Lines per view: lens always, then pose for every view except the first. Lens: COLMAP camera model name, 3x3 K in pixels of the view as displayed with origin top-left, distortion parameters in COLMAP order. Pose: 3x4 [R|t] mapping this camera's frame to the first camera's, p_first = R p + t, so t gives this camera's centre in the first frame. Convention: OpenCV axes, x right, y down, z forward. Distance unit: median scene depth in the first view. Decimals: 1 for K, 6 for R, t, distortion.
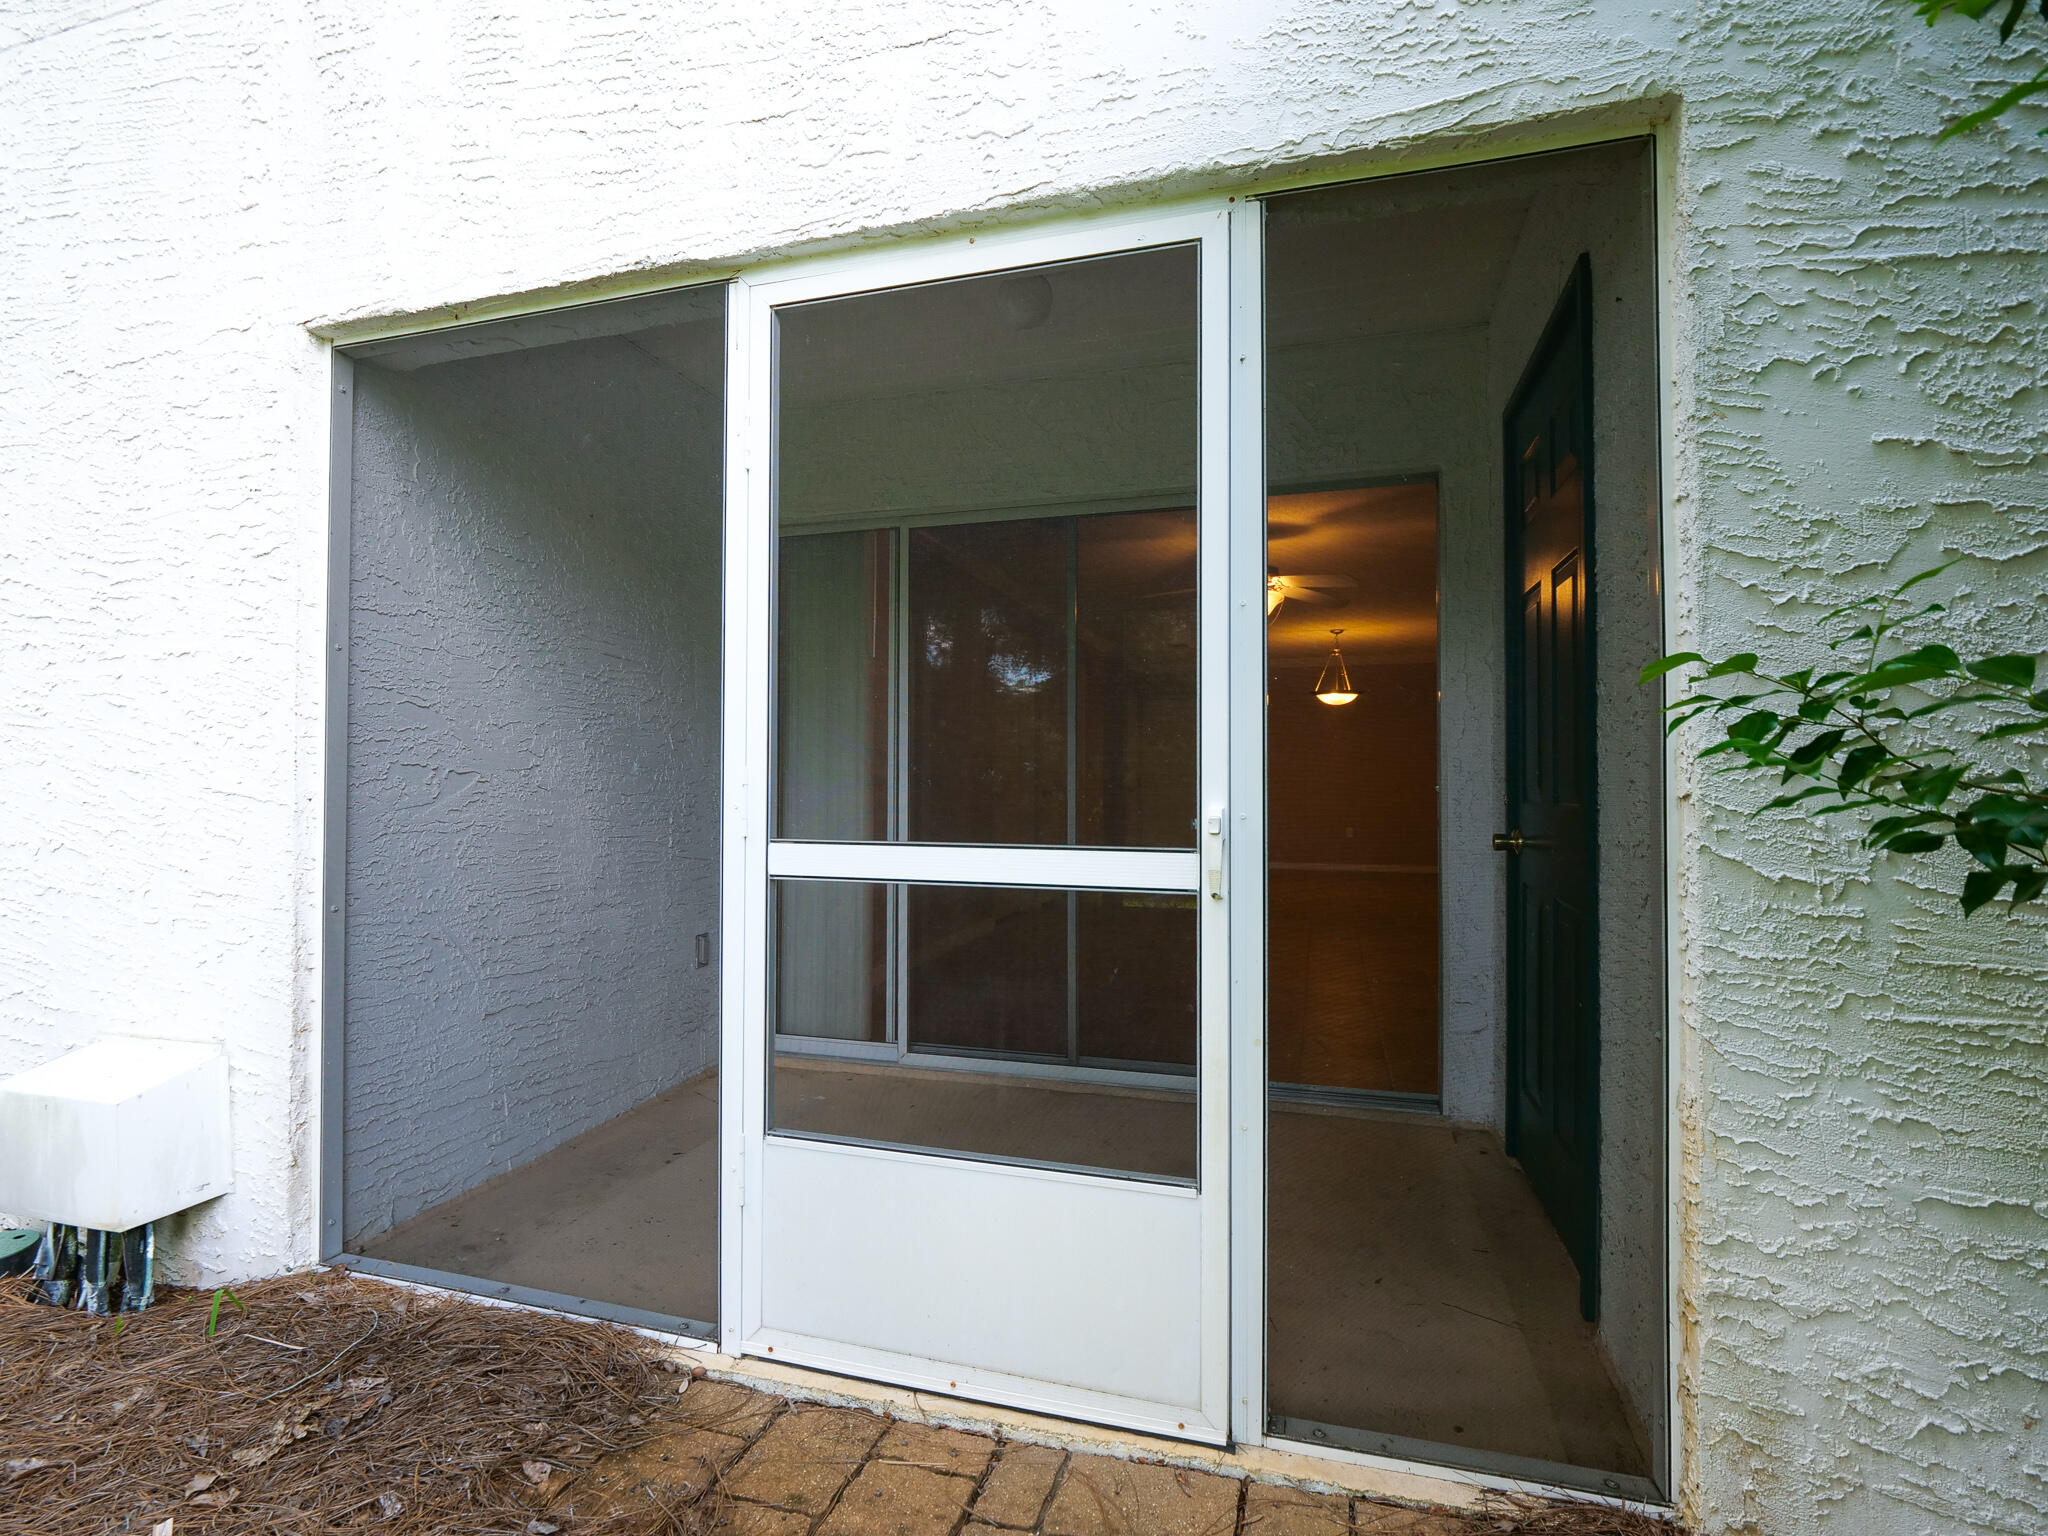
lens RADIAL K [[1011.1, 0, 1020.4], [0, 1011.1, 767.8], [0, 0, 1]] dist [-0.011807, 0.002181]
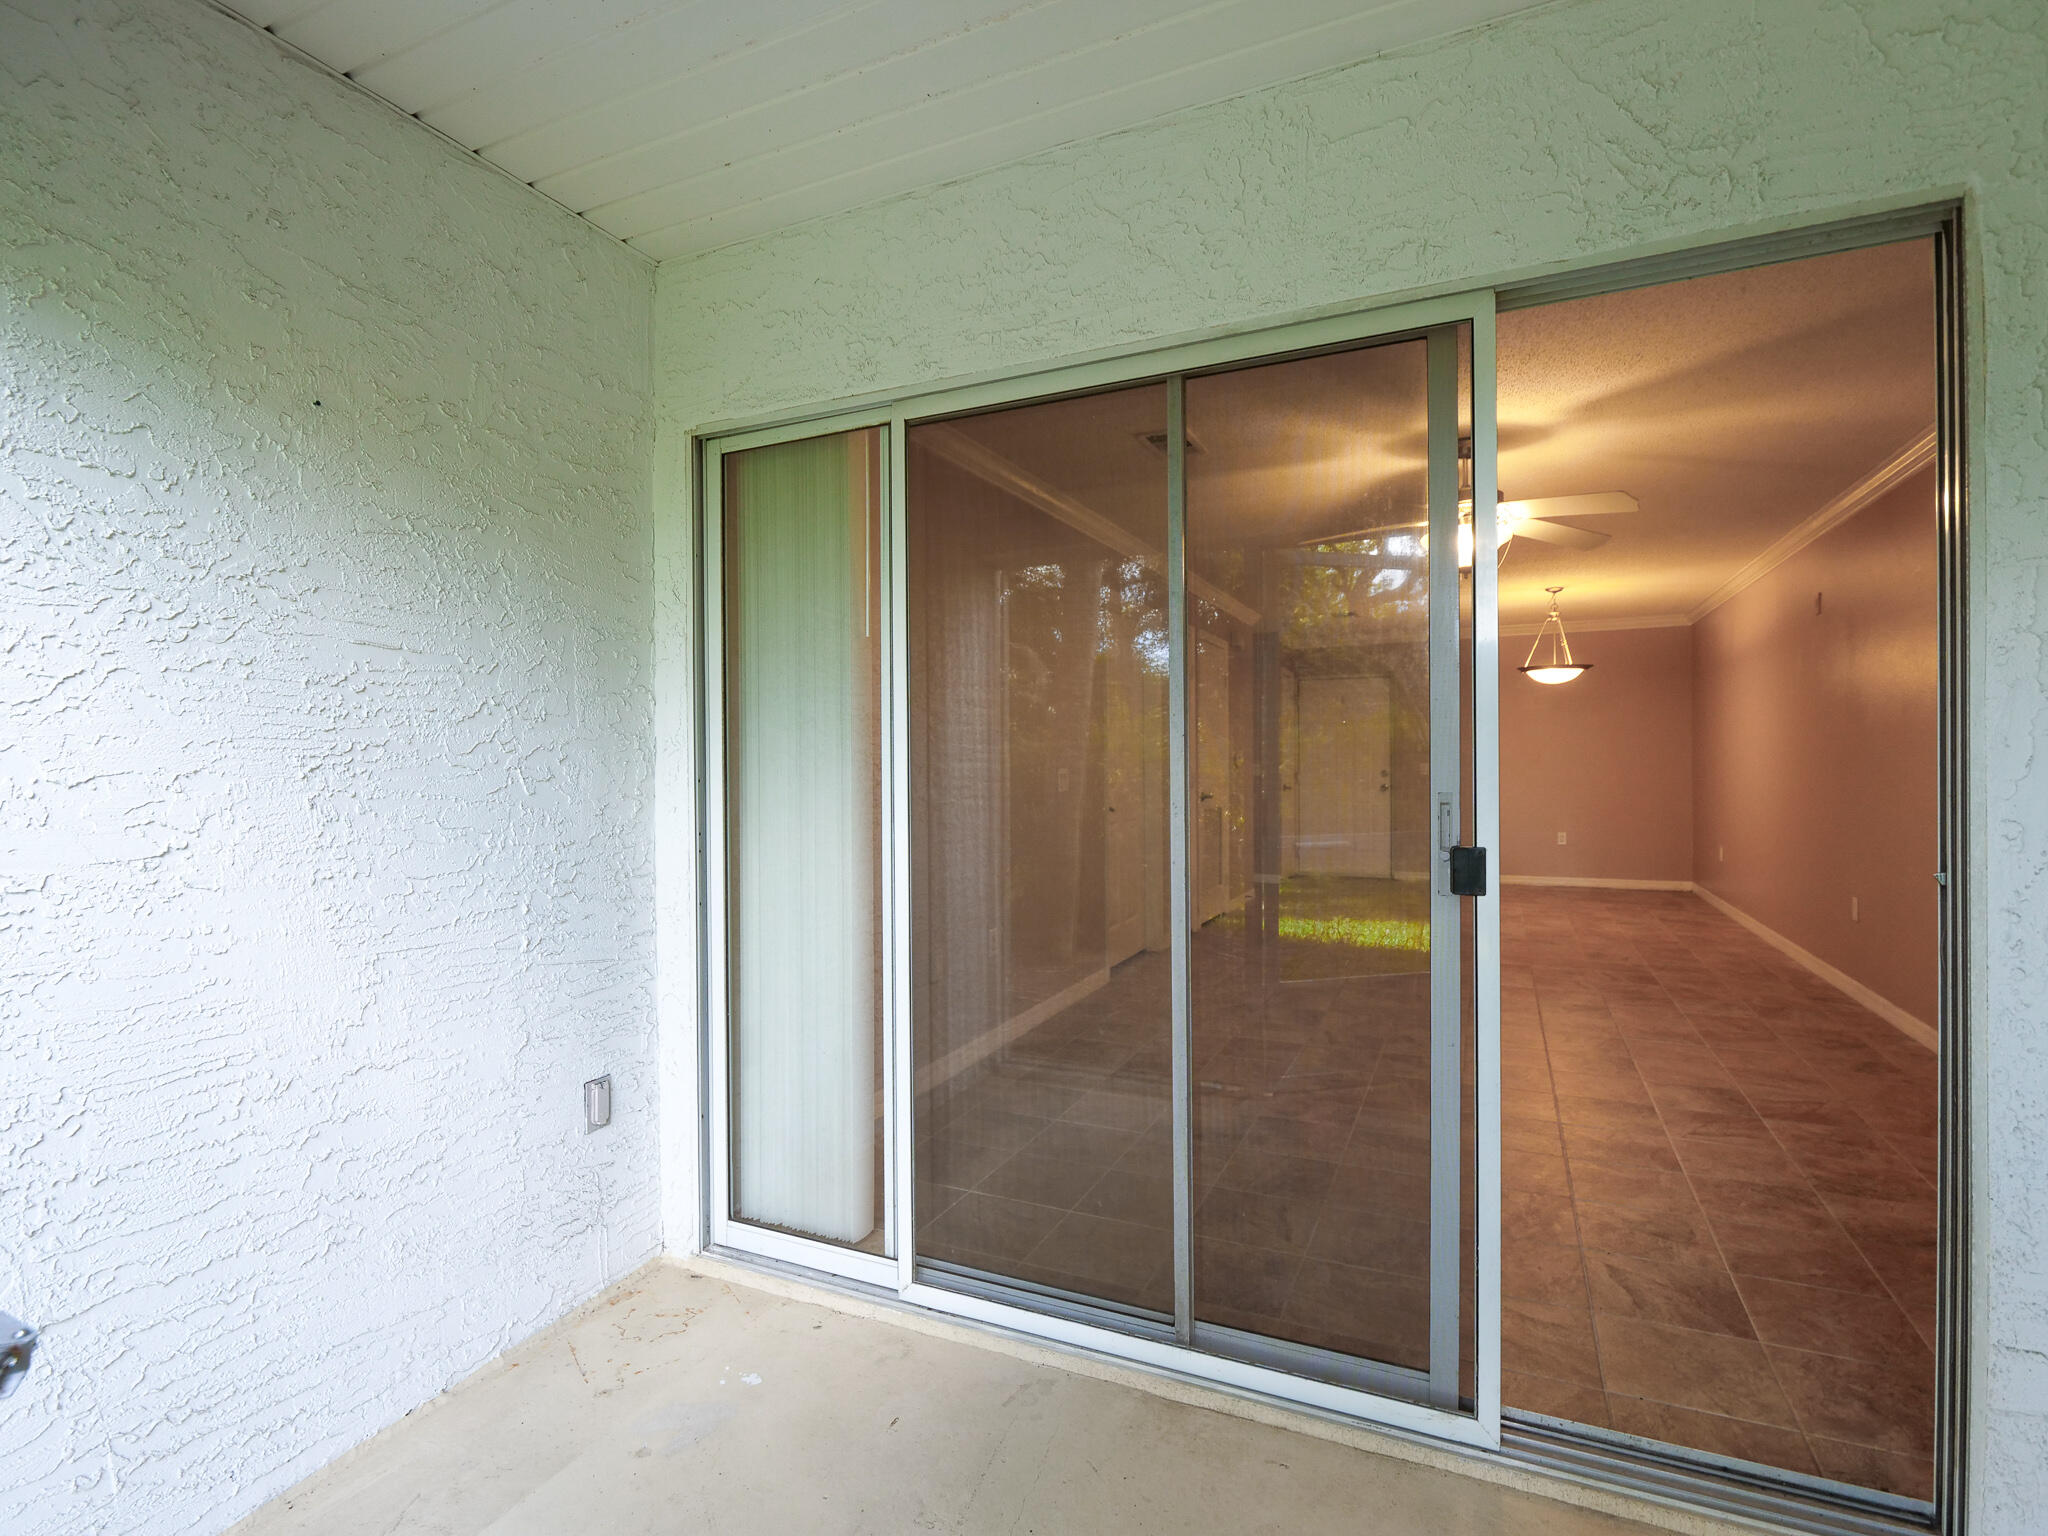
lens RADIAL K [[1011.1, 0, 1026.7], [0, 1011.1, 768.3], [0, 0, 1]] dist [-0.011807, 0.002181]
pose [[0.989662, -0.008543, -0.143163, 0.046474], [0.011416, 0.999749, 0.019262, -0.040221], [0.142963, -0.020698, 0.989512, 0.410453]]
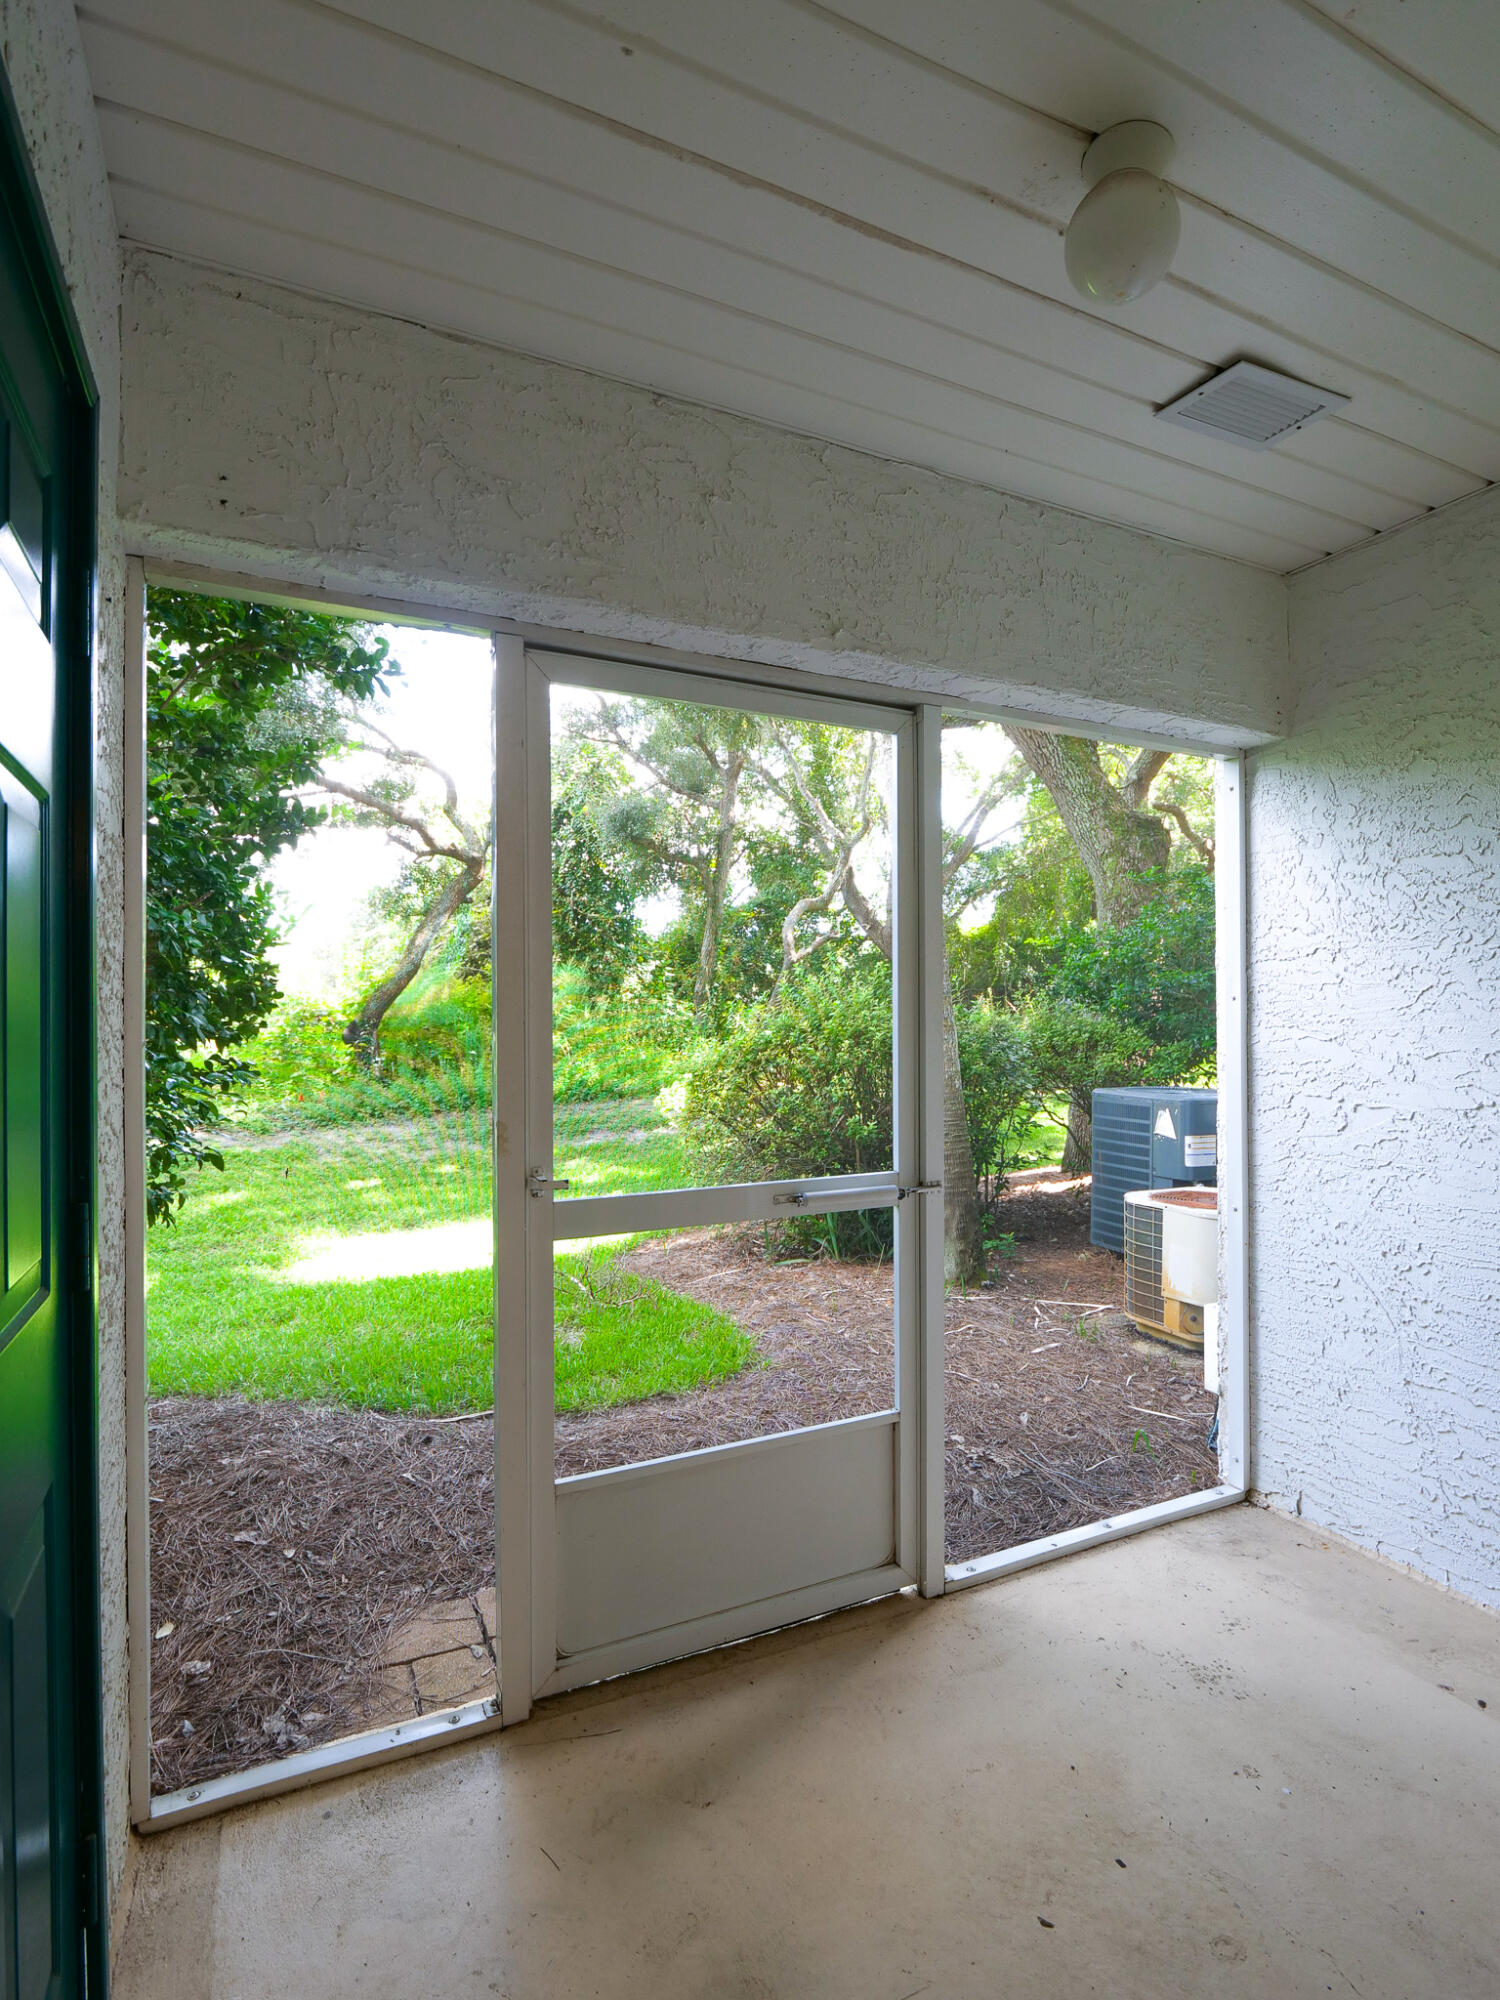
lens RADIAL K [[987.4, 0, 750.2], [0, 987.4, 1013.2], [0, 0, 1]] dist [-0.011807, 0.002181]
pose [[-0.739002, -0.004168, -0.673691, 0.360076], [0.015328, 0.999618, -0.022998, -0.050926], [0.673529, -0.027321, -0.738655, 0.929532]]
